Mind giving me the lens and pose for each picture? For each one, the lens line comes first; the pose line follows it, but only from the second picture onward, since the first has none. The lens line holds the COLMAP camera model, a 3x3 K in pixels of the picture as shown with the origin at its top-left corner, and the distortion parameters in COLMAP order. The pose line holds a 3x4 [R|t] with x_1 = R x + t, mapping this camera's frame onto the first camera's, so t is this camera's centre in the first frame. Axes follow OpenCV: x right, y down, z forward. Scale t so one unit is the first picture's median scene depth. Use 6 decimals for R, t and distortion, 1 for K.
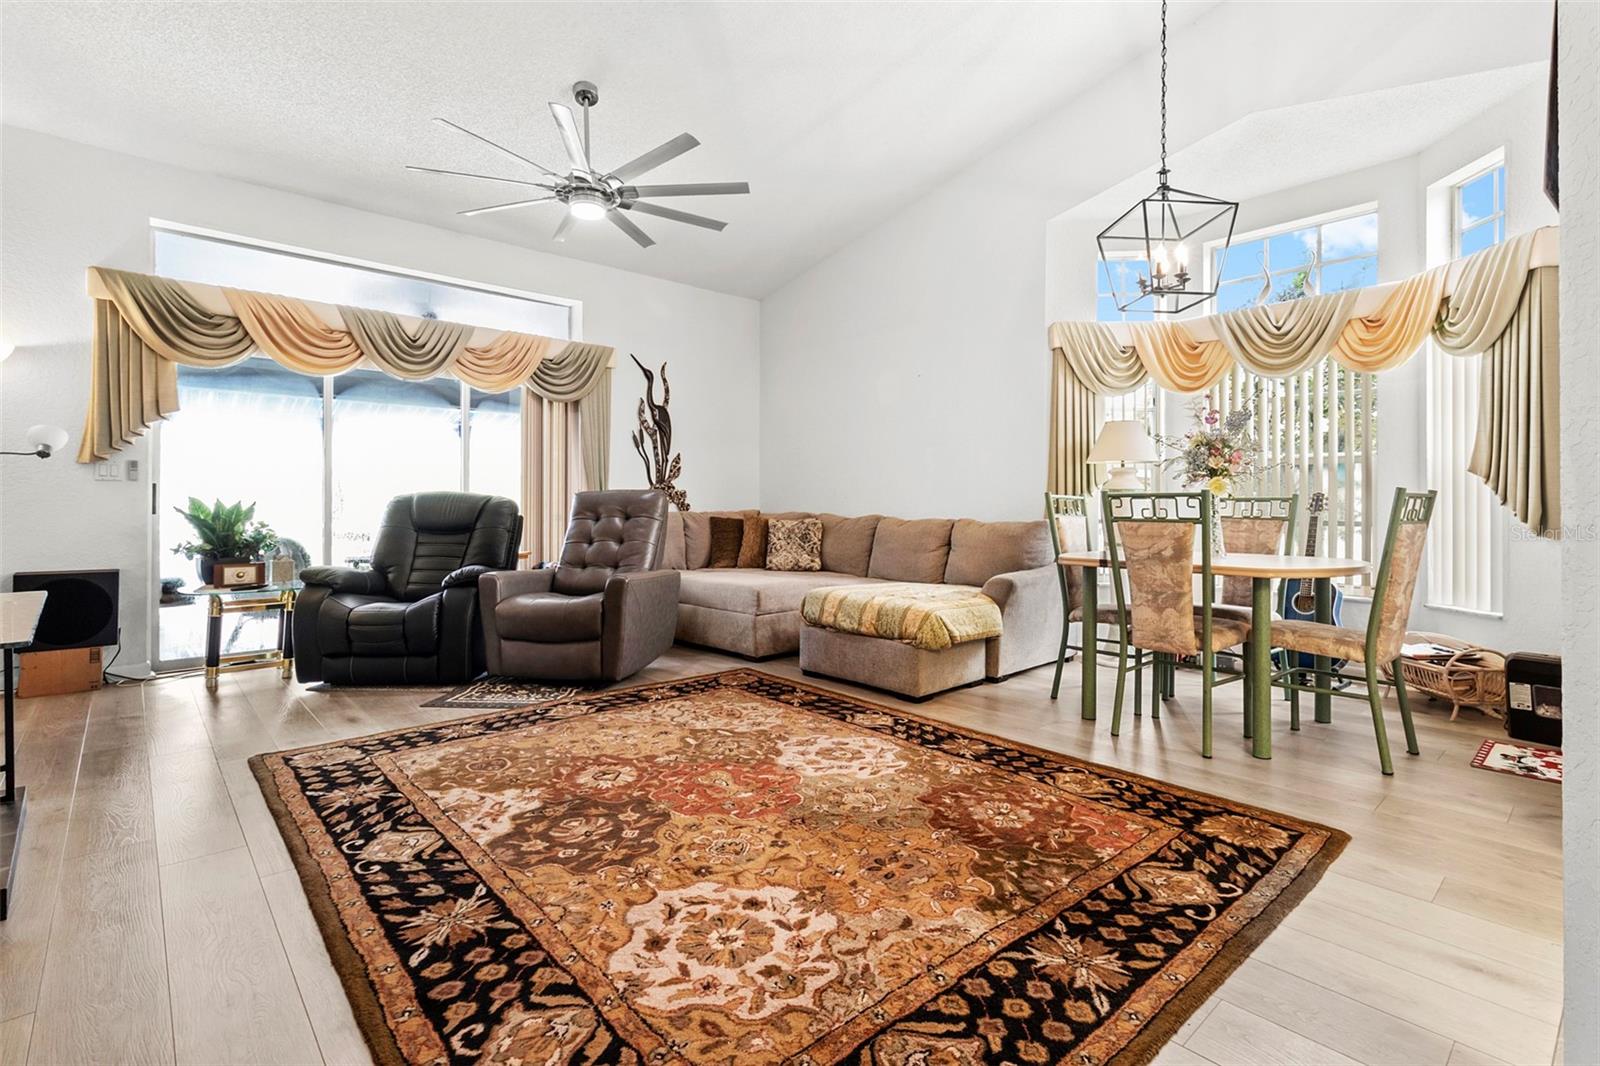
lens RADIAL K [[755.7, 0, 831.5], [0, 755.7, 505.7], [0, 0, 1]] dist [0.000601, 0.001039]
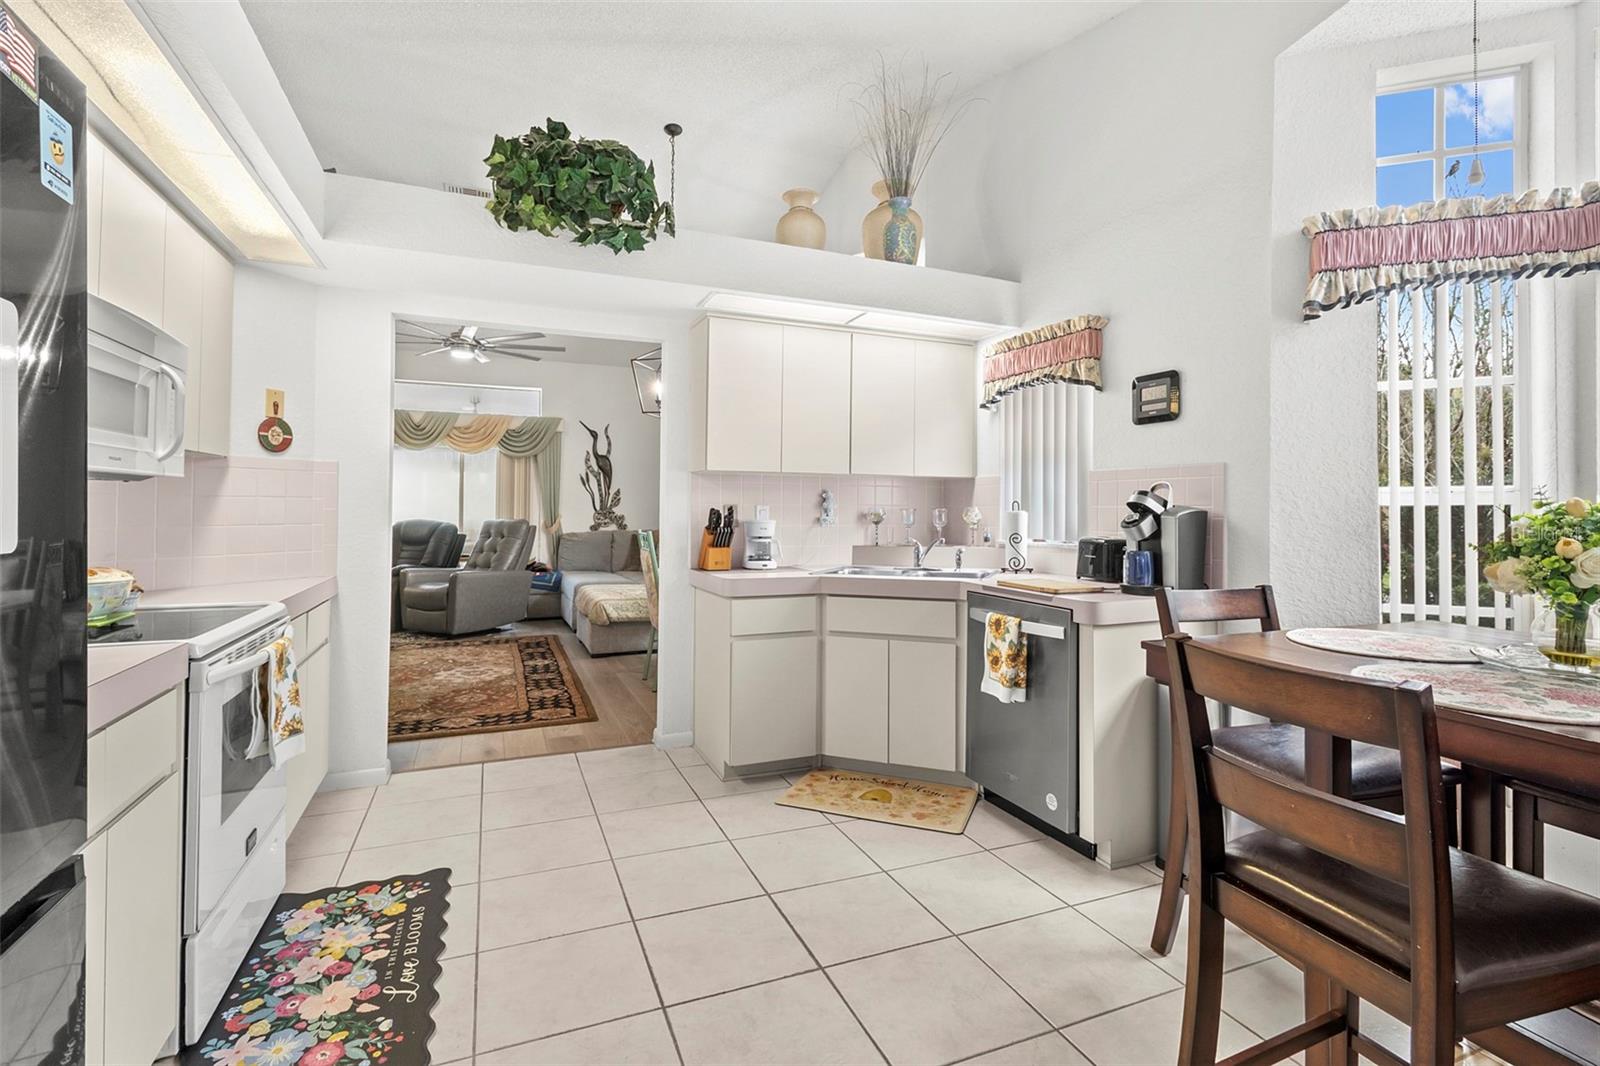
lens RADIAL K [[755.7, 0, 838.5], [0, 755.7, 497.4], [0, 0, 1]] dist [0.000601, 0.001039]
pose [[0.949080, 0.000639, -0.315035, 1.305043], [-0.006455, 0.999827, -0.017419, -0.064760], [0.314969, 0.018565, 0.948920, -0.416229]]
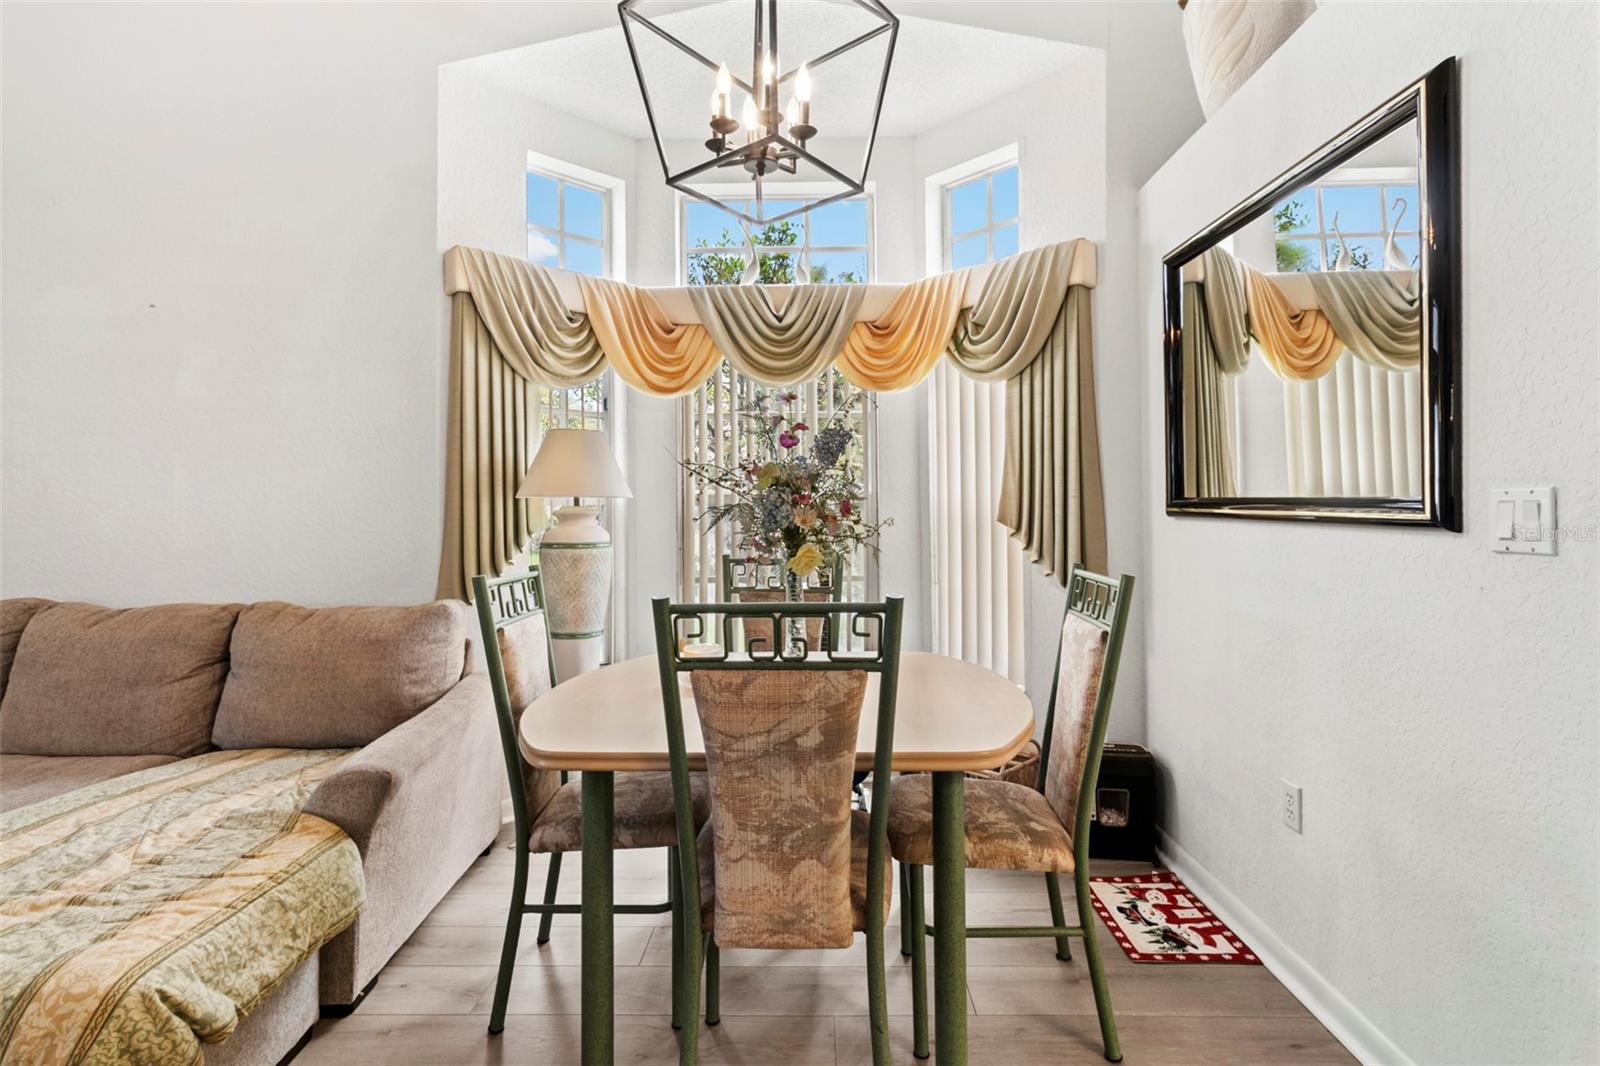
lens RADIAL K [[755.7, 0, 801.9], [0, 755.7, 503.7], [0, 0, 1]] dist [0.000601, 0.001039]
pose [[0.709042, 0.001860, 0.705164, 0.127464], [0.007336, 0.999923, -0.010014, -0.068024], [-0.705128, 0.012274, 0.708974, 0.667541]]
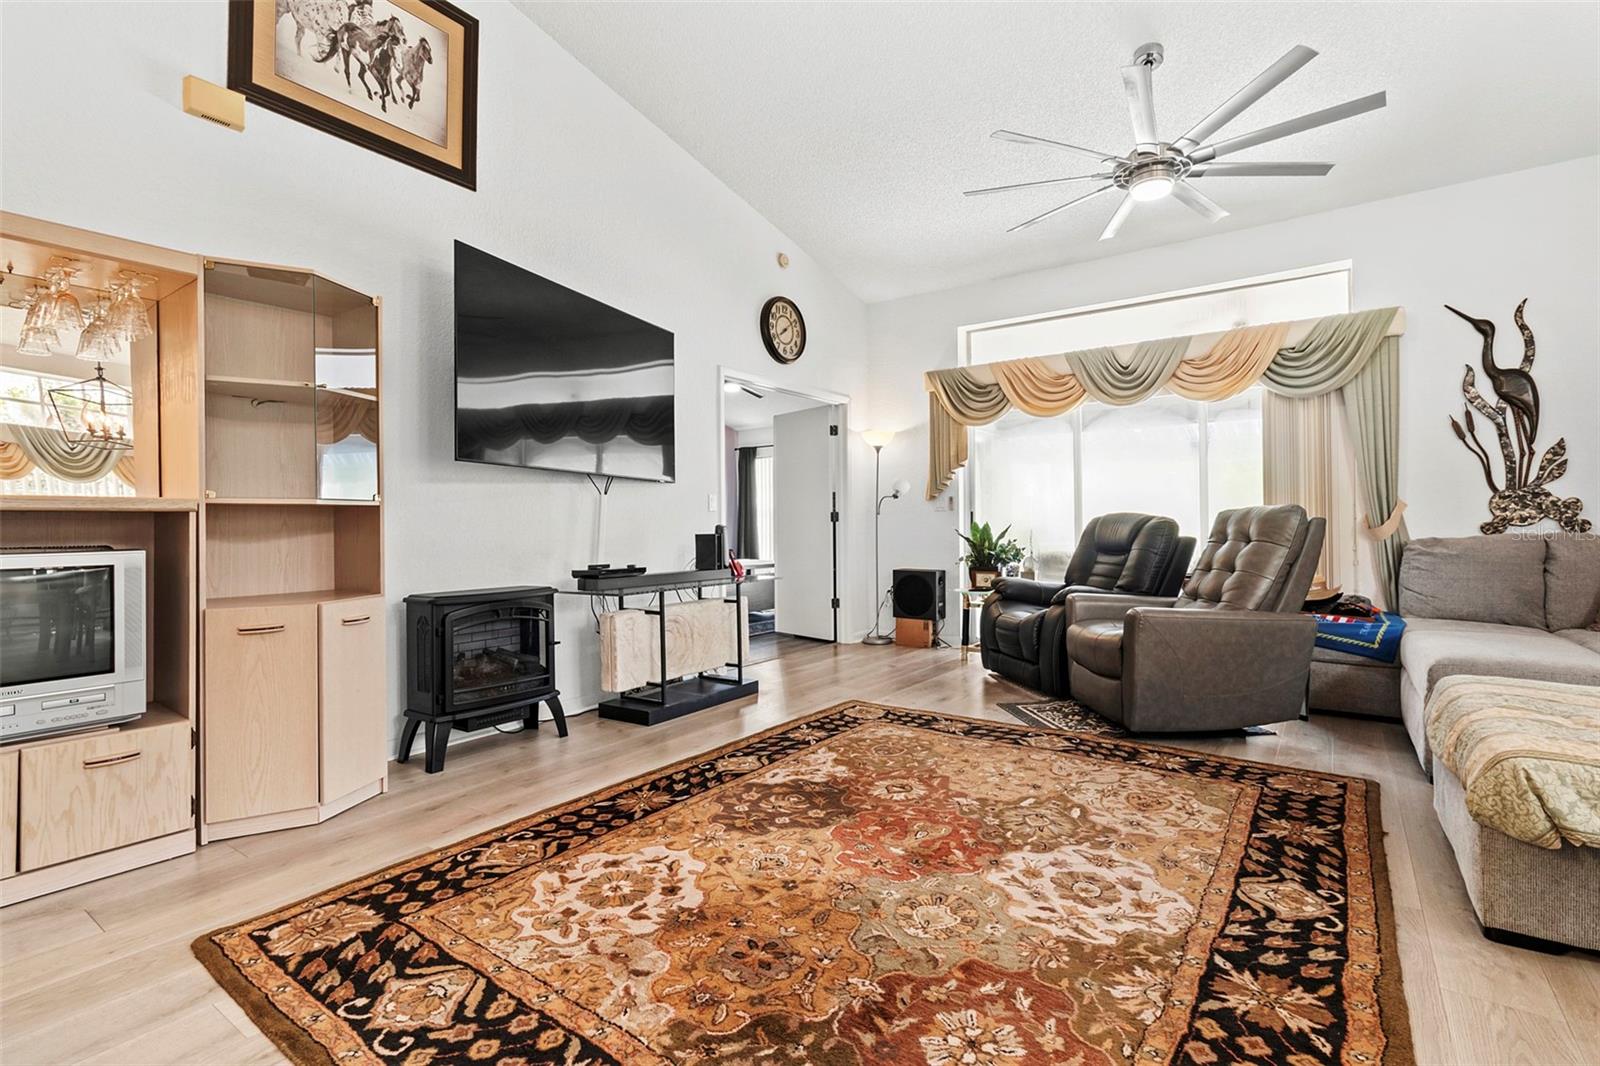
lens RADIAL K [[755.7, 0, 794.0], [0, 755.7, 516.8], [0, 0, 1]] dist [0.000601, 0.001039]
pose [[0.186378, -0.014139, -0.982376, 0.599167], [0.008077, 0.999885, -0.012858, -0.005428], [0.982445, -0.005538, 0.186470, 0.562668]]
